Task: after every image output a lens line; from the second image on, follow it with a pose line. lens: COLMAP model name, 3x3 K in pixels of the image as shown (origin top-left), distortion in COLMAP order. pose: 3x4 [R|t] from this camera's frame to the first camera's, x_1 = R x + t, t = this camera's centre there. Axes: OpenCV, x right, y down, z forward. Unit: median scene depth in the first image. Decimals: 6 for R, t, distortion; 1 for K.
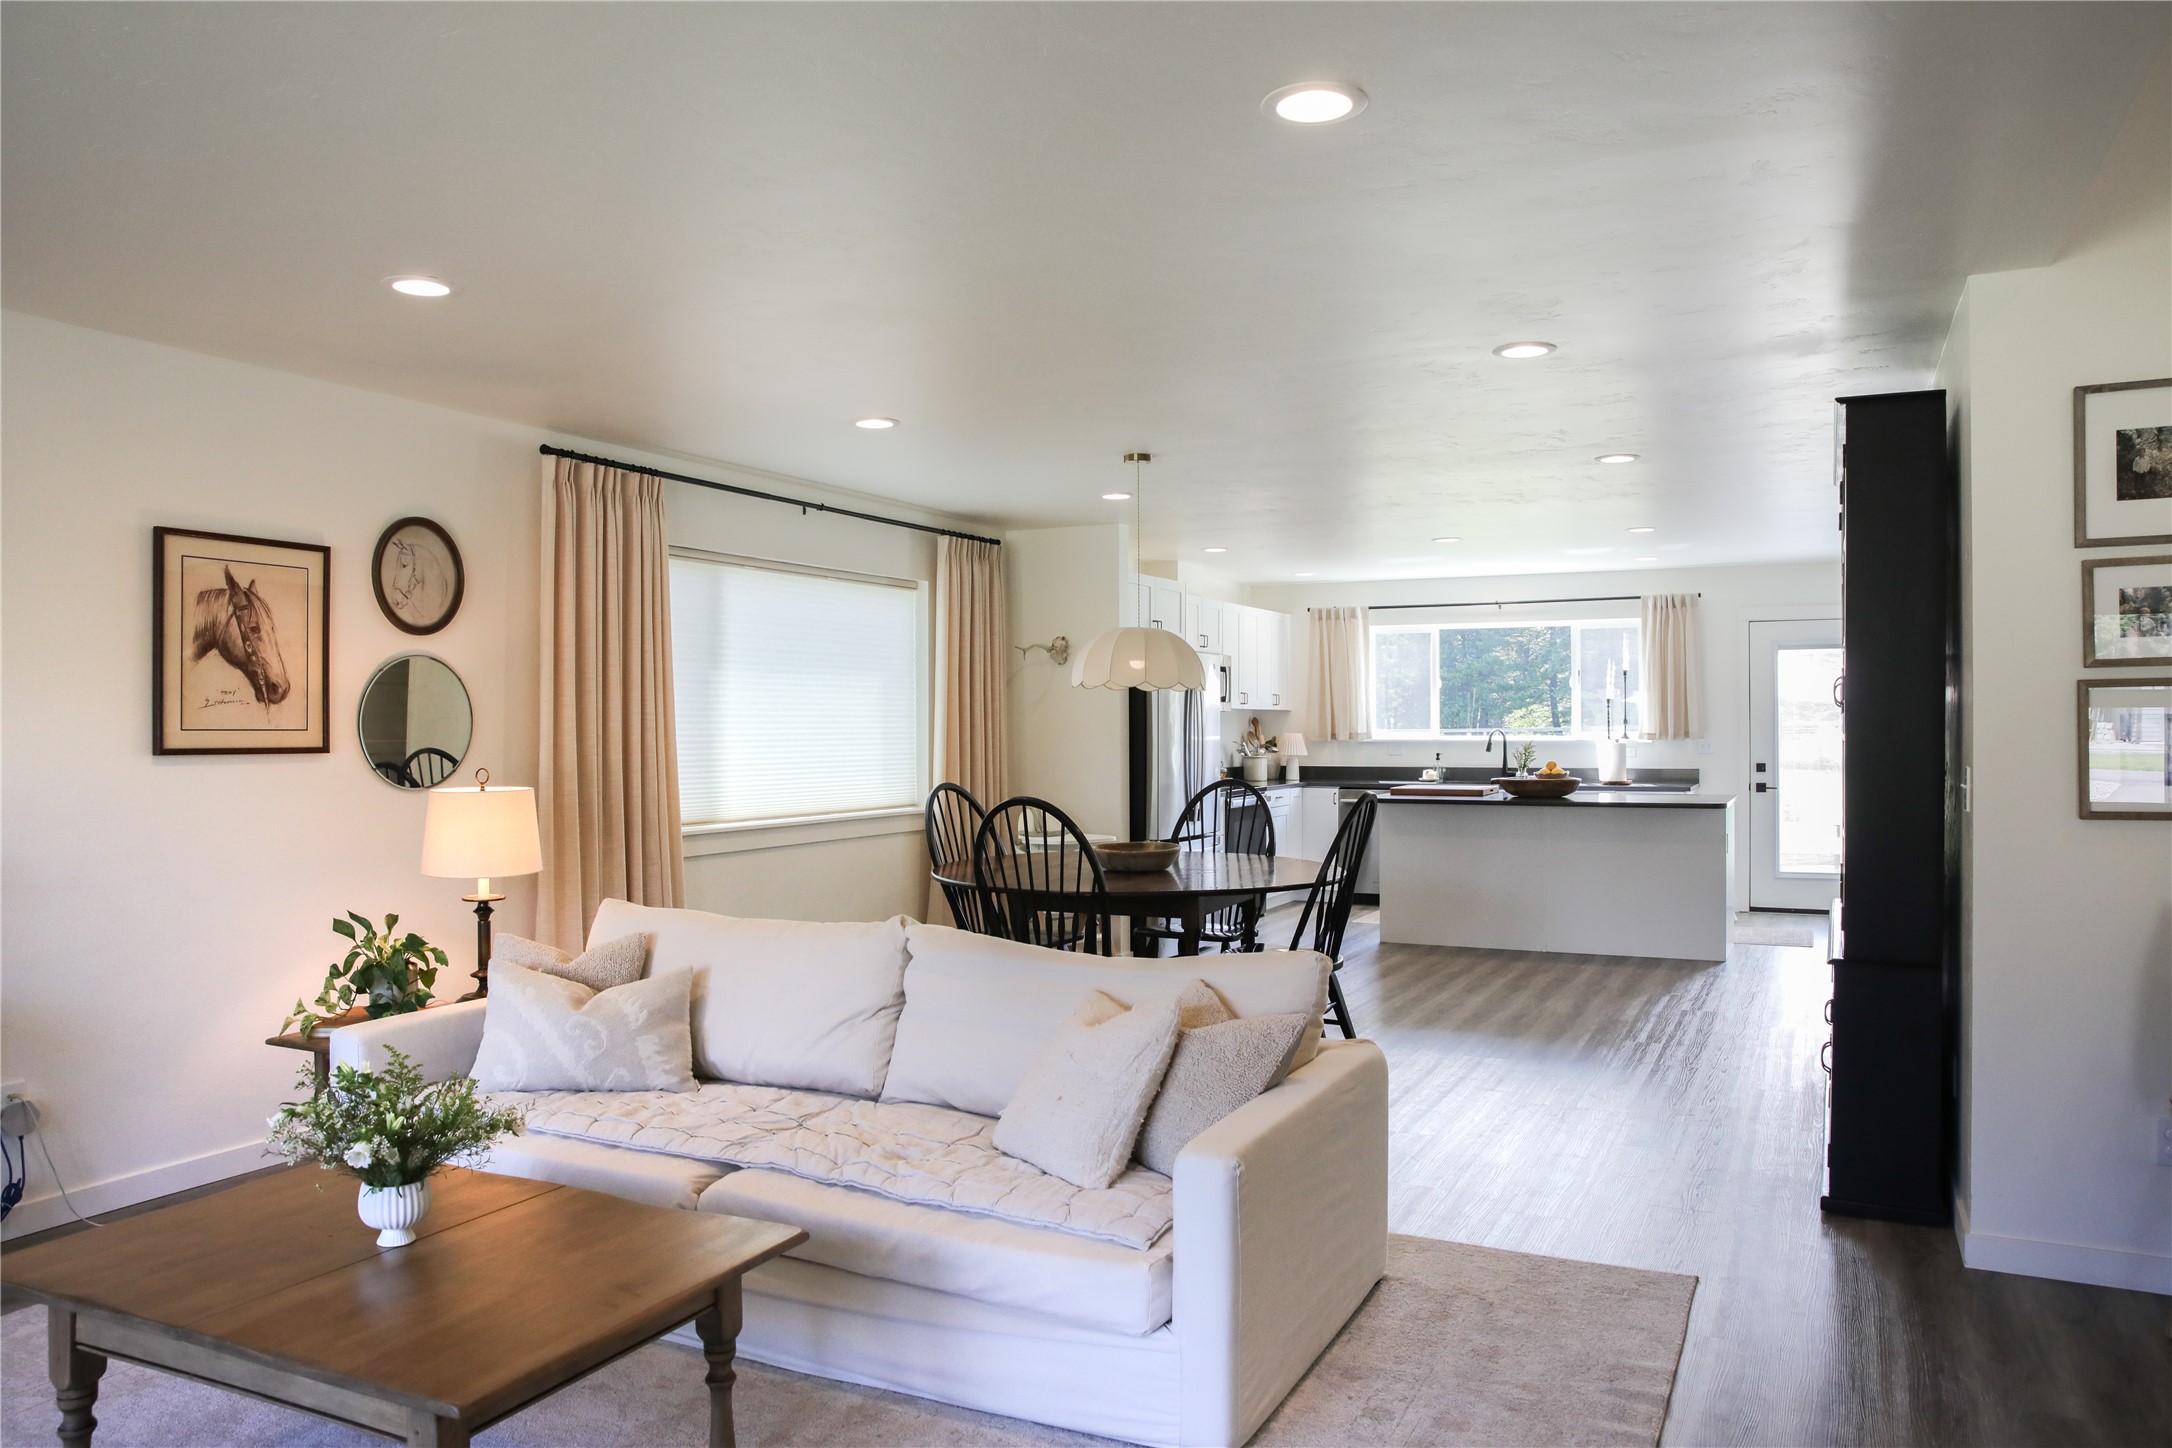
lens RADIAL K [[1573.6, 0, 1087.5], [0, 1573.6, 736.8], [0, 0, 1]] dist [-0.002261, -0.143652]
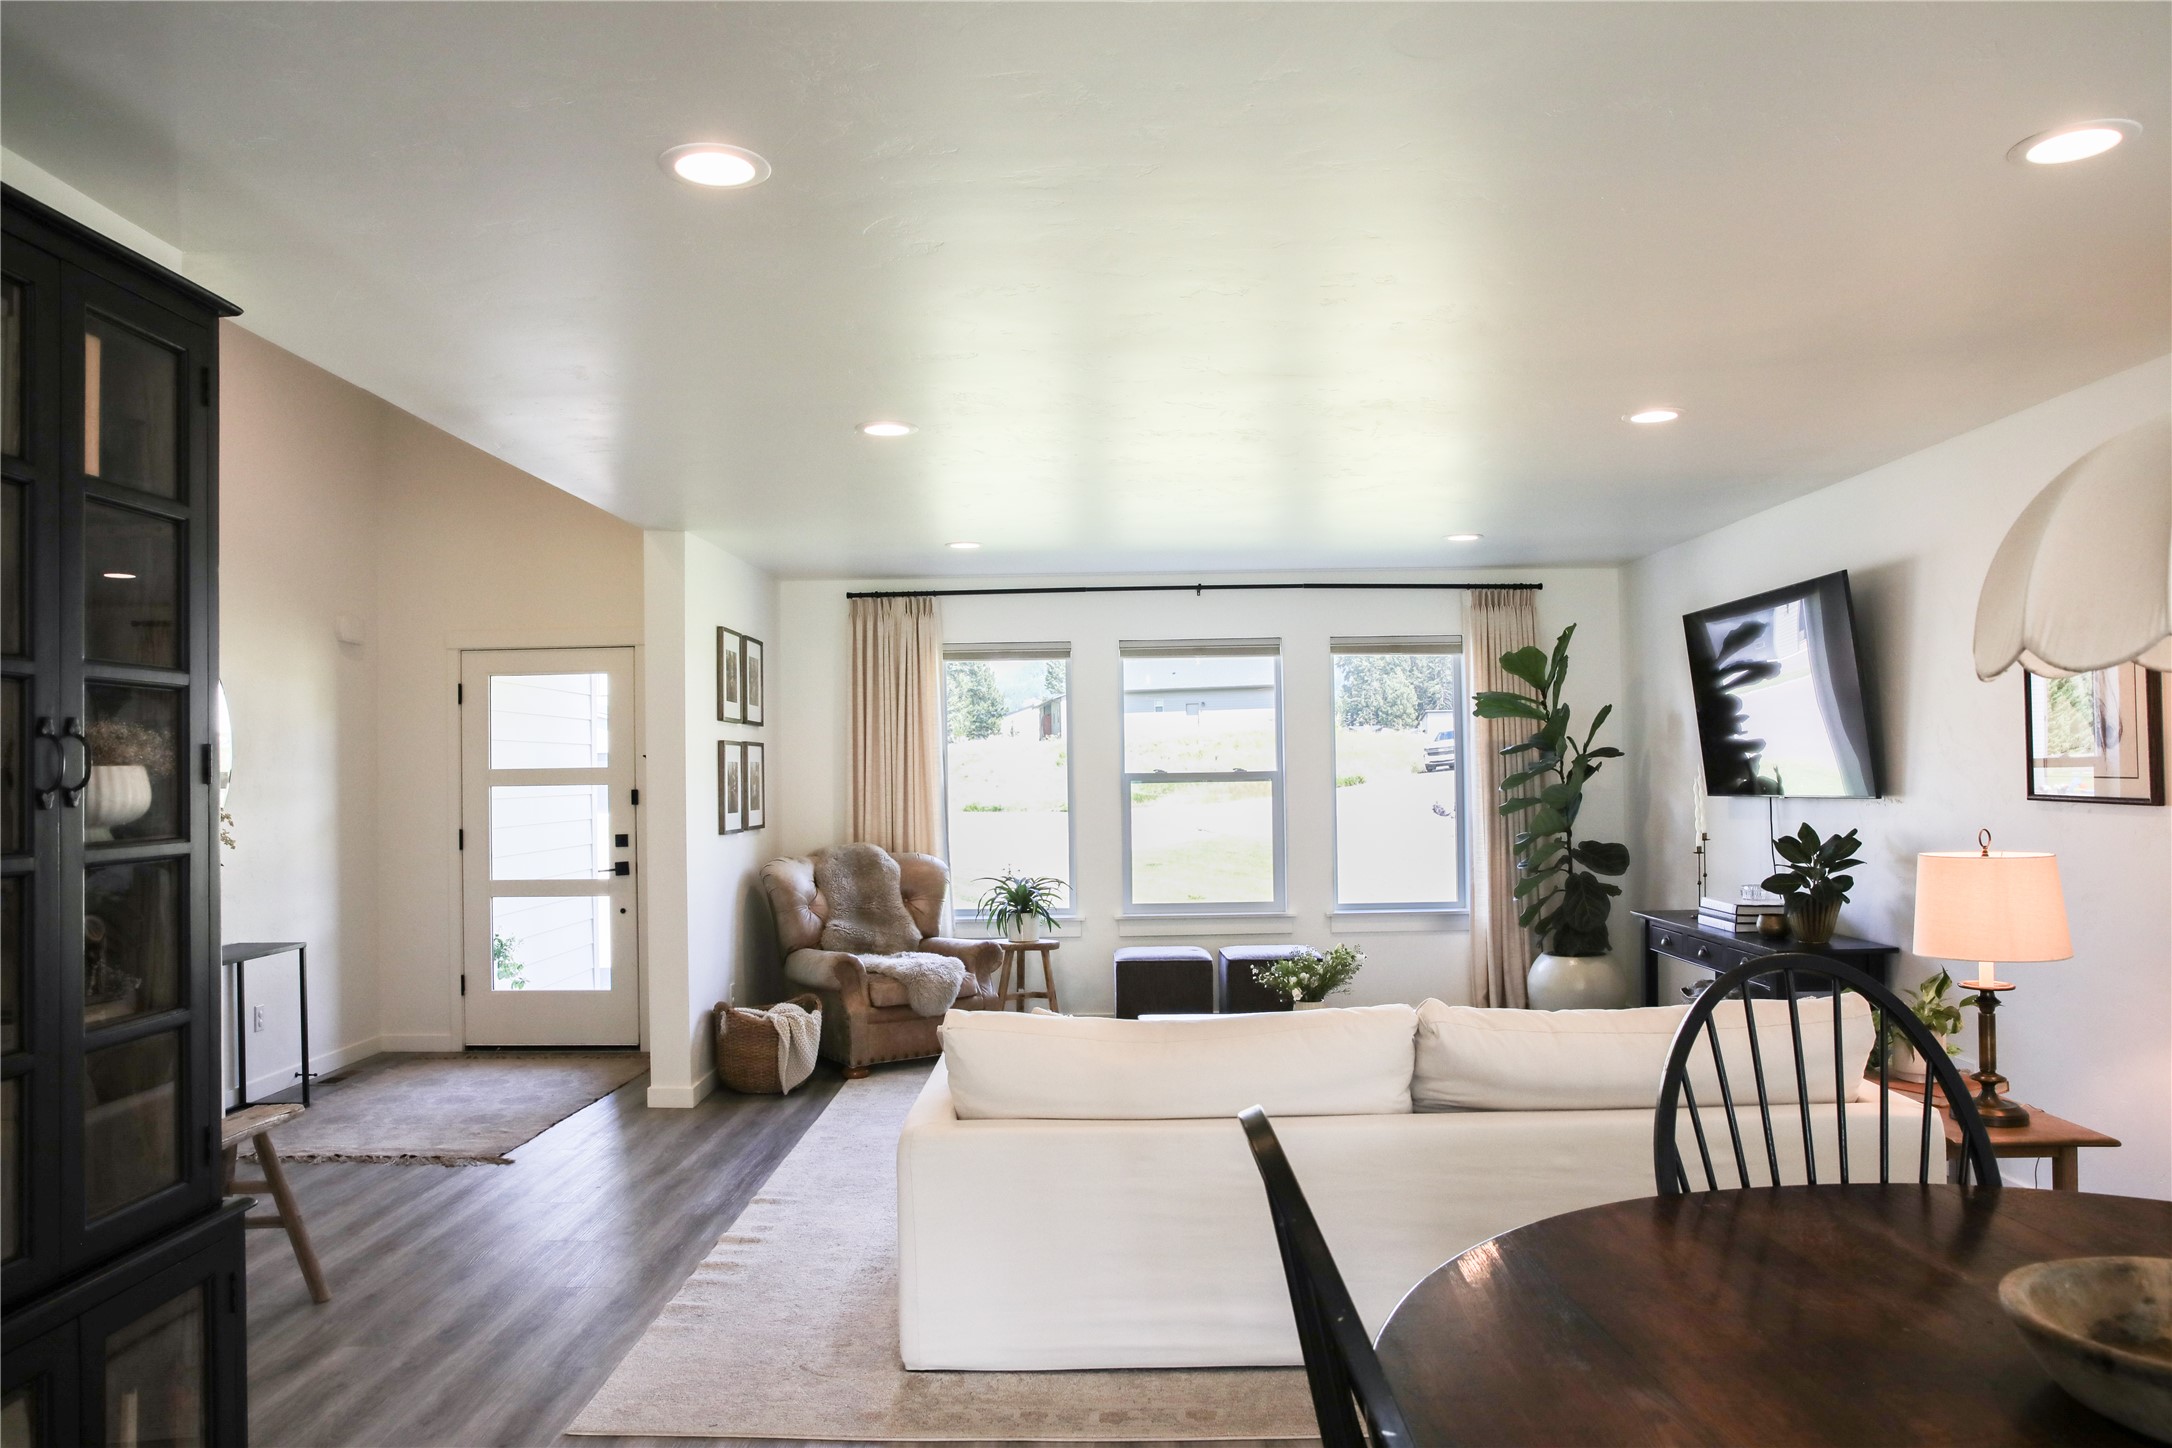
lens RADIAL K [[1499.3, 0, 1085.8], [0, 1499.3, 728.7], [0, 0, 1]] dist [-0.112076, 0.103085]
pose [[-0.910458, 0.005064, -0.413570, 0.372326], [0.015242, 0.999657, -0.021314, -0.024207], [0.413320, -0.025709, -0.910223, 1.553579]]
